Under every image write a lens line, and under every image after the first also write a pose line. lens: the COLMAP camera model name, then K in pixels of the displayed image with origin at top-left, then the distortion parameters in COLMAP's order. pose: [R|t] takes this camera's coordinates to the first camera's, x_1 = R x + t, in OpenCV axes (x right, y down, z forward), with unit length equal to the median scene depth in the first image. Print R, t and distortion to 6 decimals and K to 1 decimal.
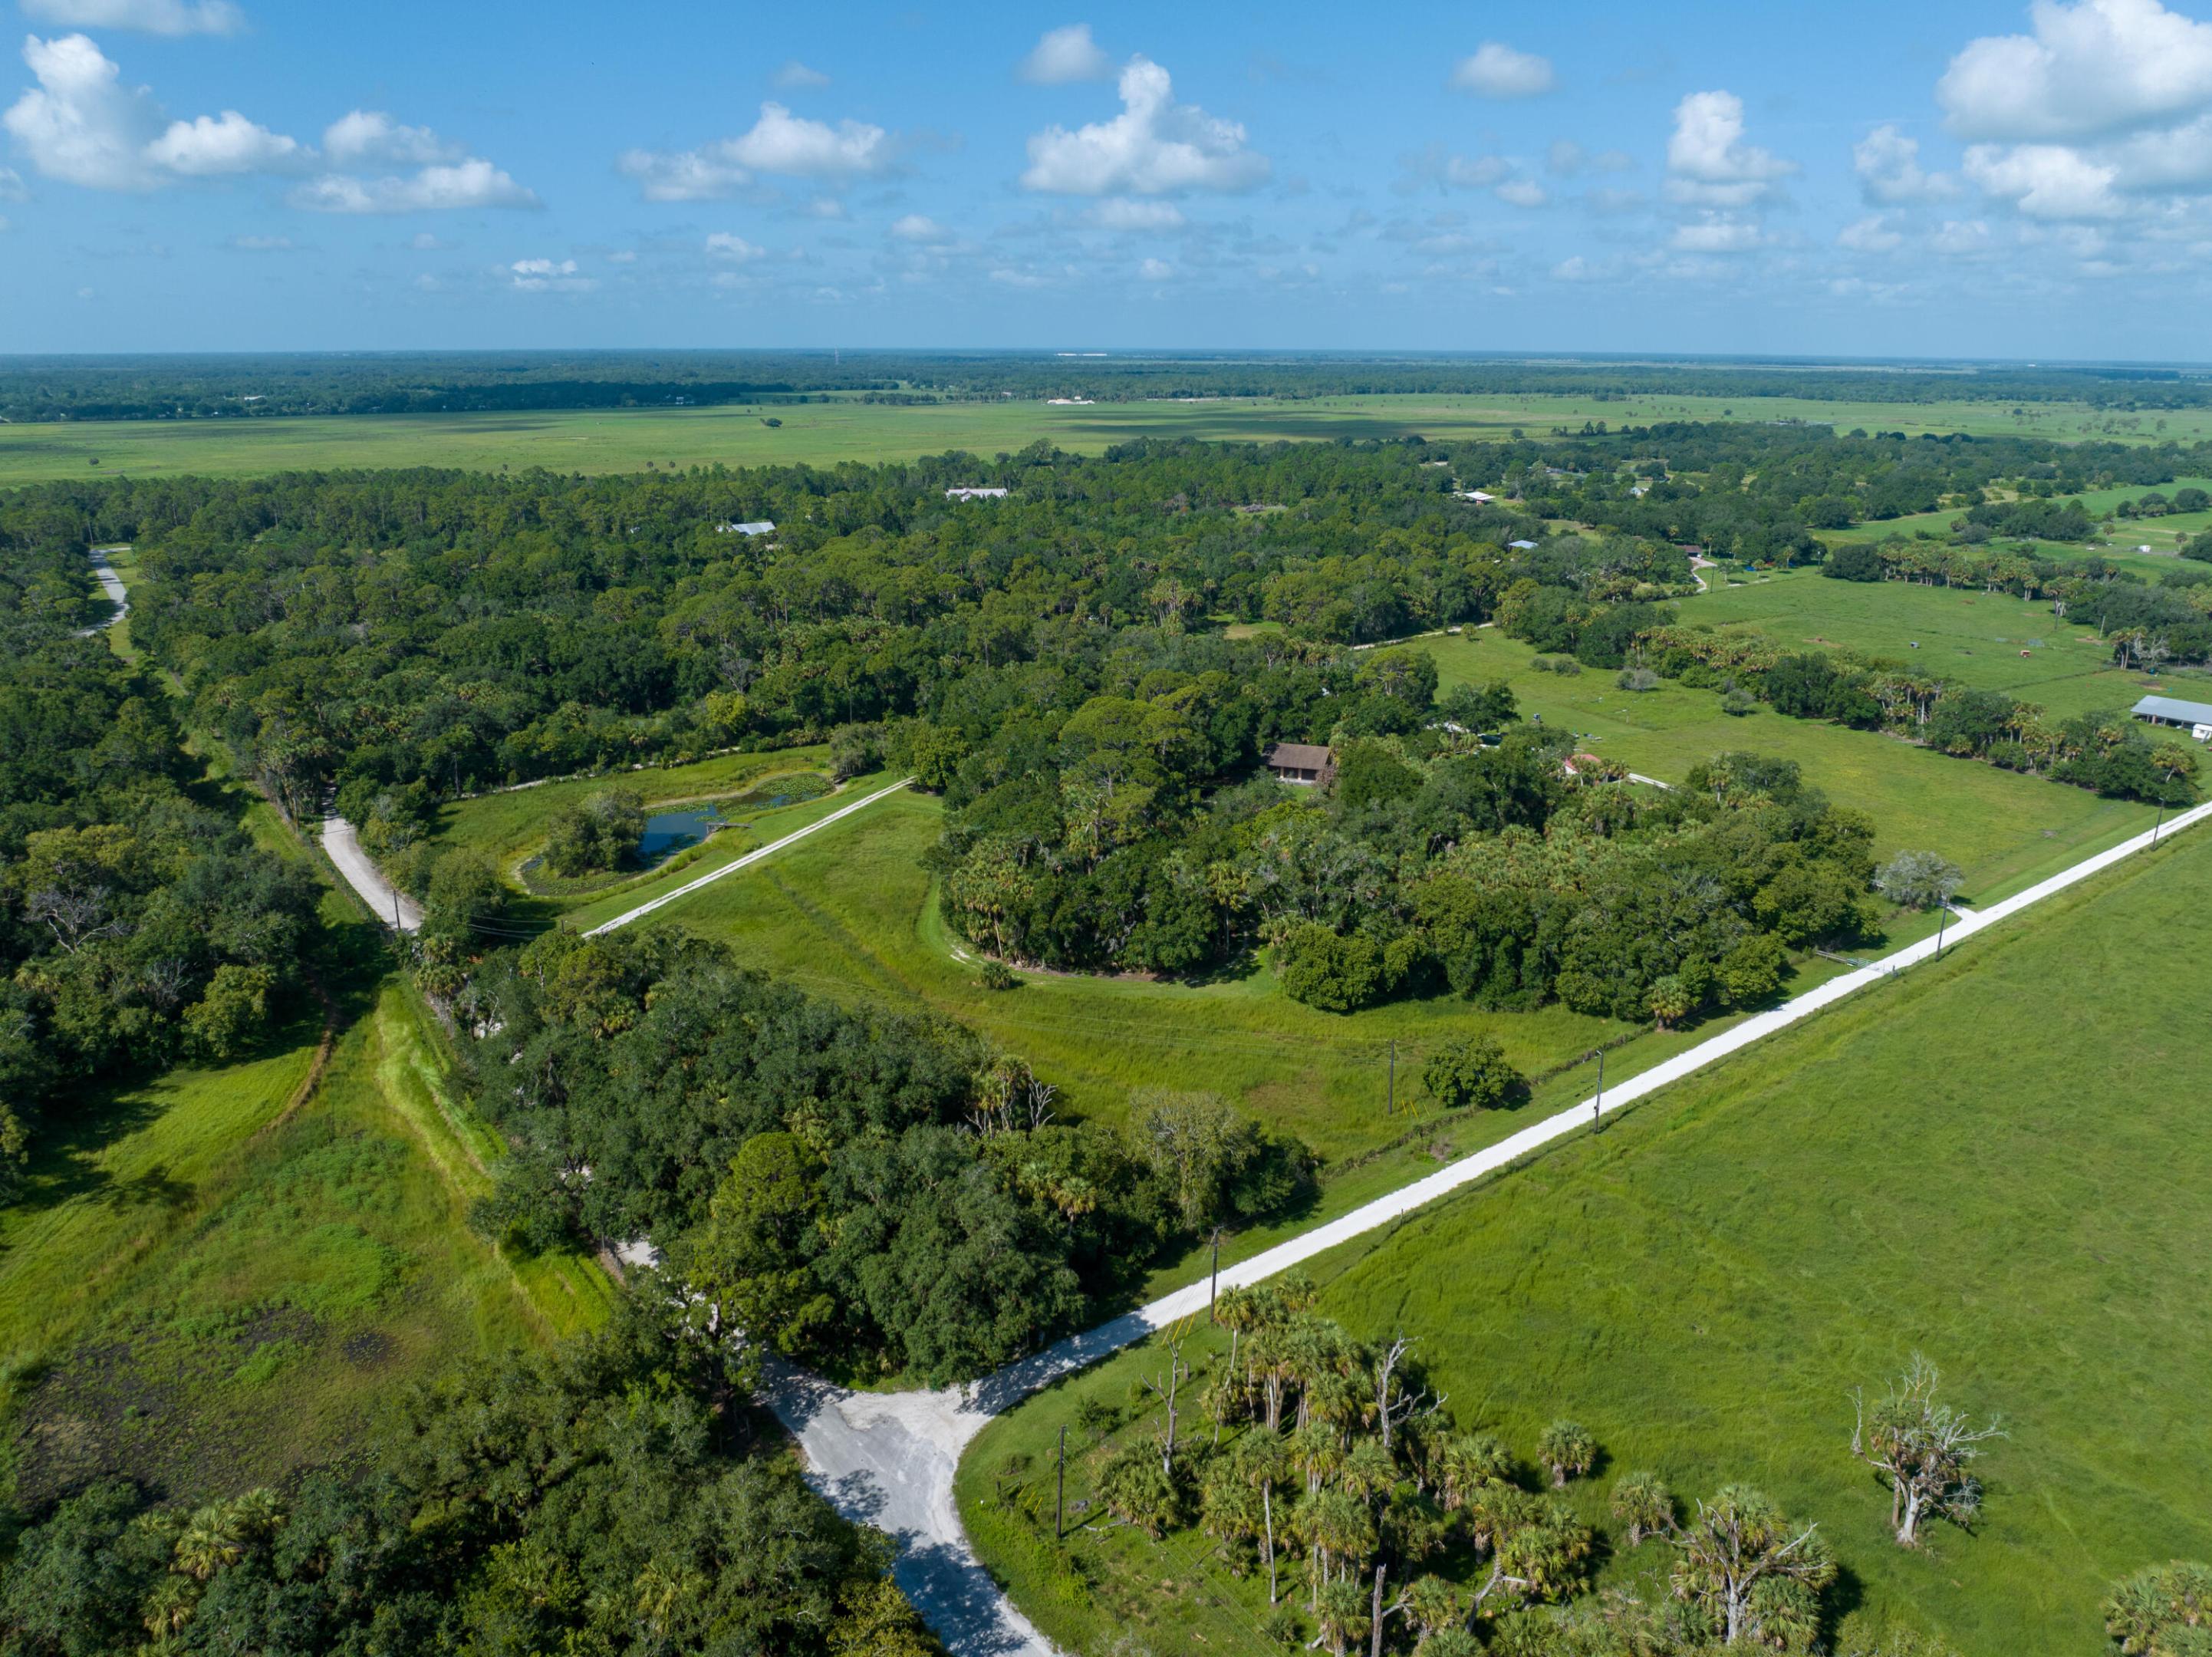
lens RADIAL K [[1549.9, 0, 1102.1], [0, 1549.9, 830.3], [0, 0, 1]] dist [-0.040372, 0.009108]
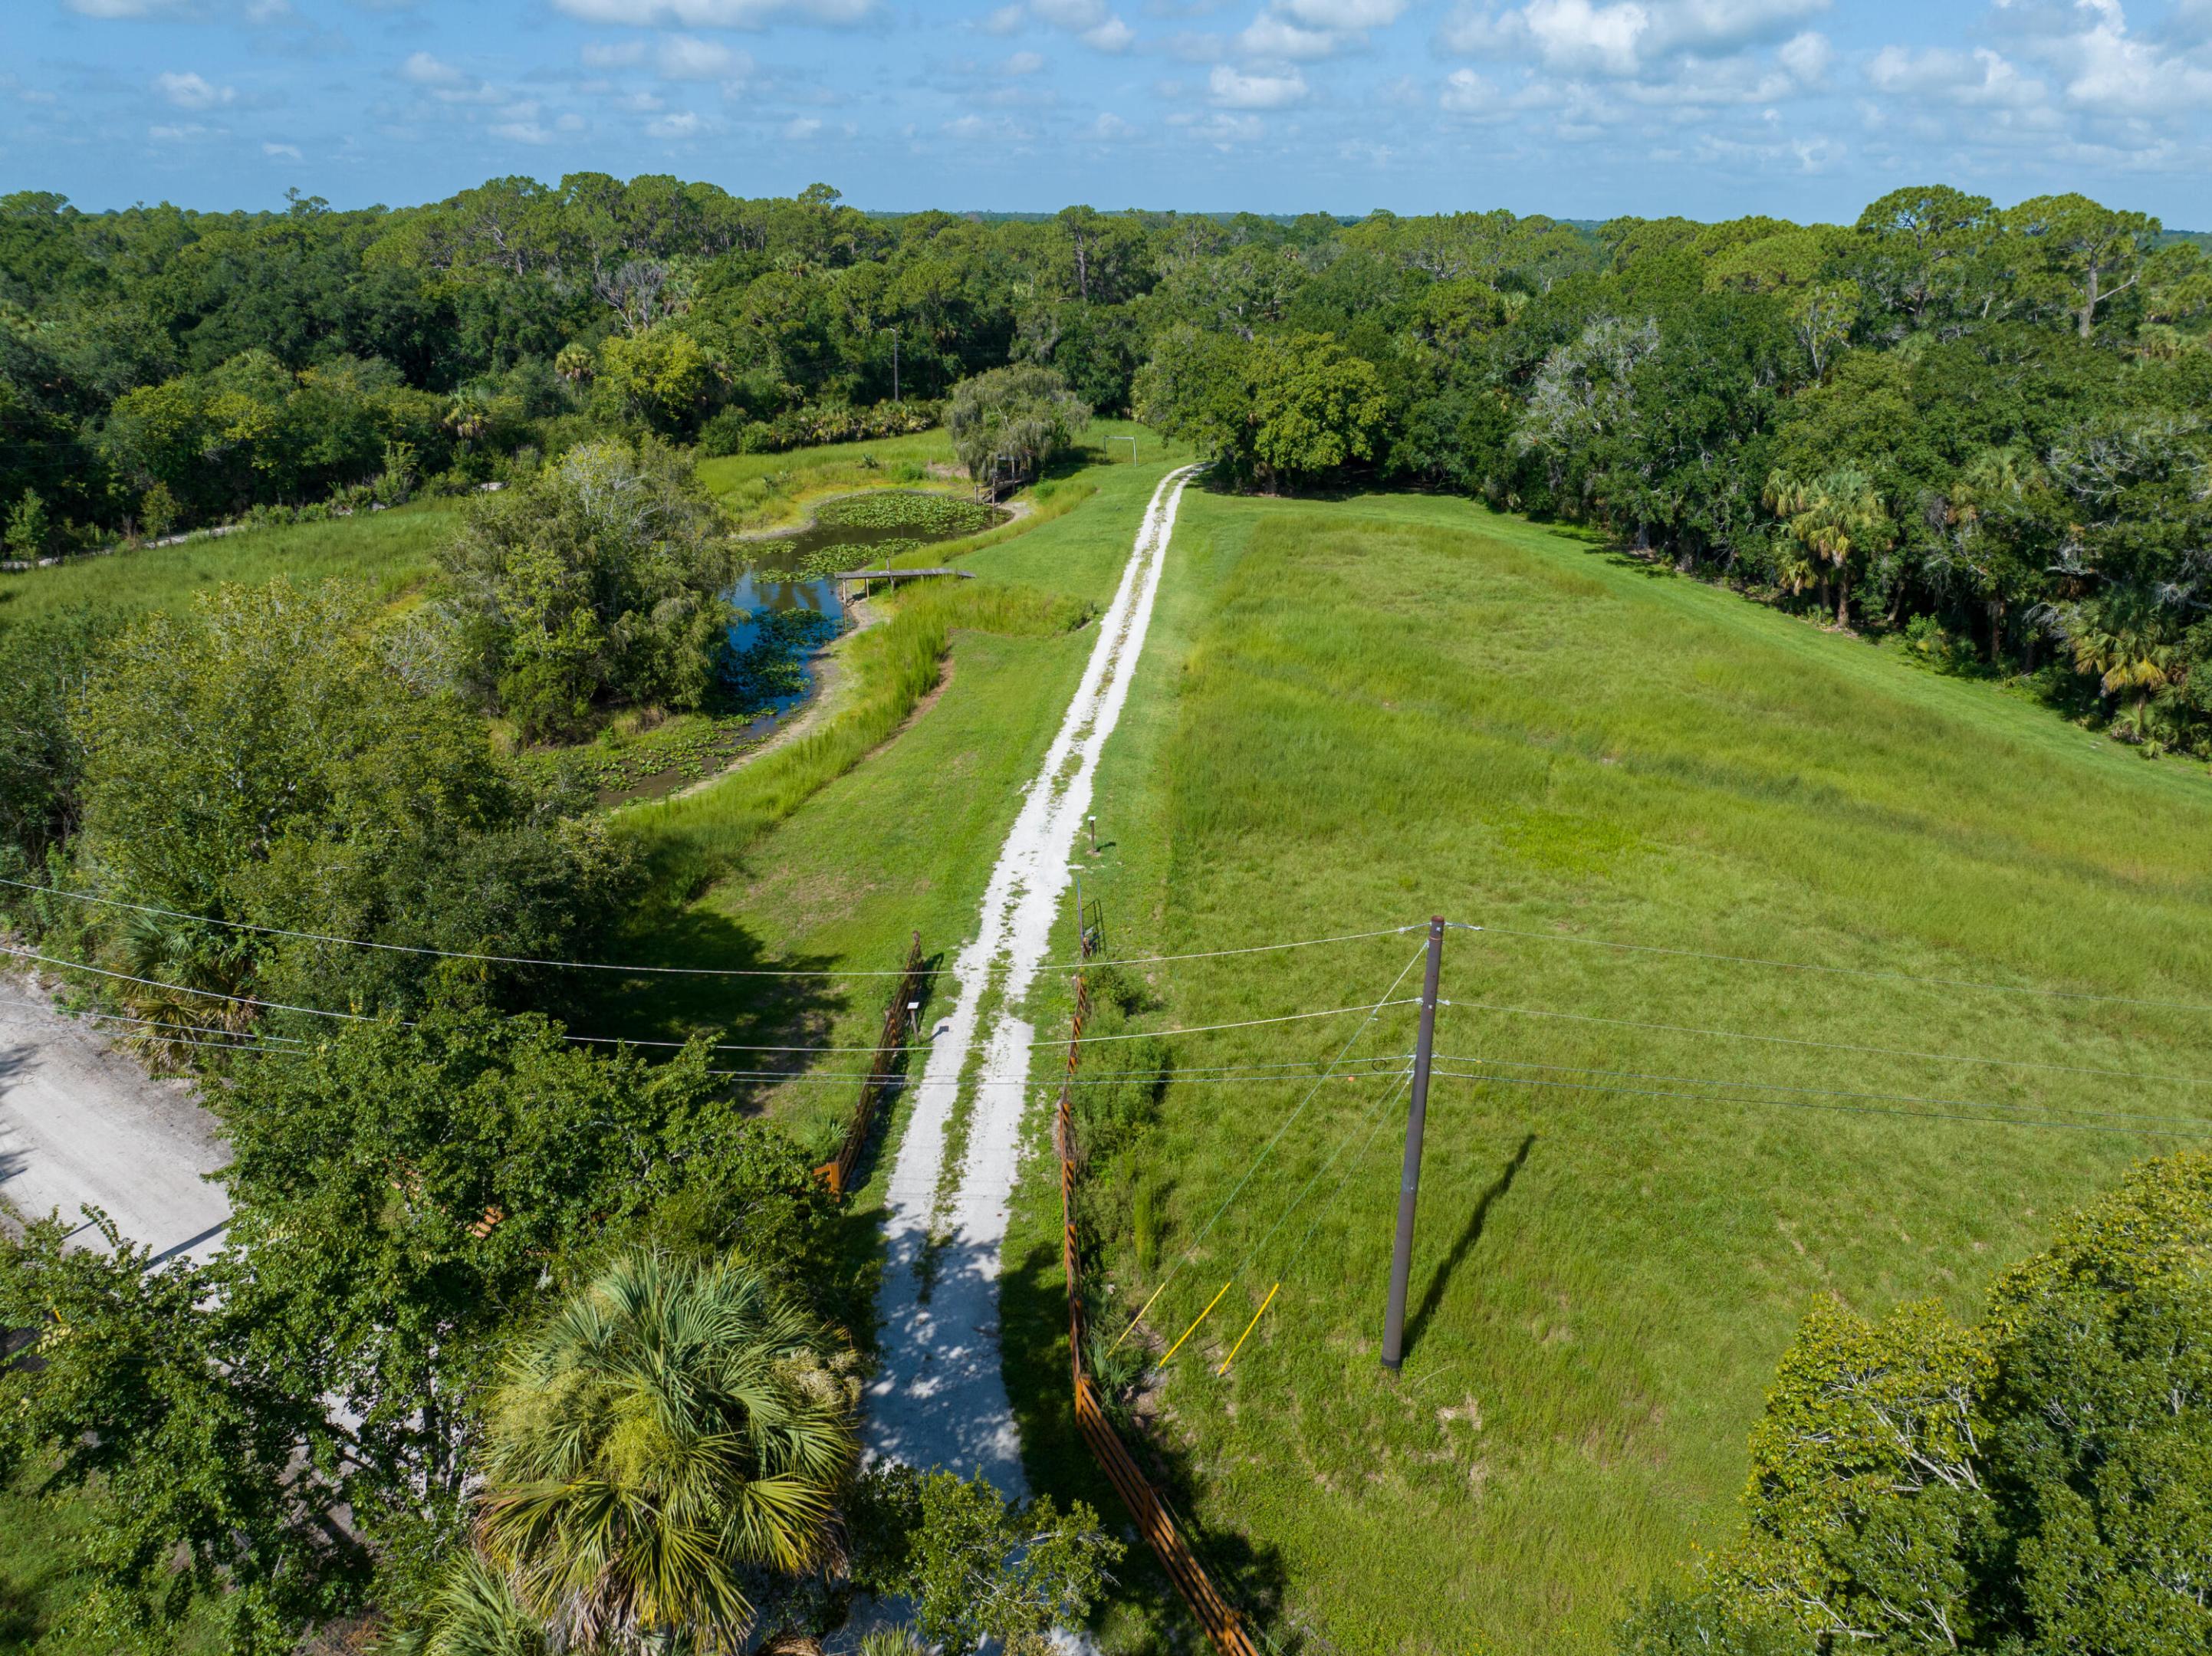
lens RADIAL K [[1549.7, 0, 1096.1], [0, 1549.7, 825.4], [0, 0, 1]] dist [-0.040372, 0.009108]
pose [[0.954029, -0.096586, 0.283725, -0.276782], [0.074129, 0.993280, 0.088877, 0.022626], [-0.290403, -0.063759, 0.954778, 0.584185]]
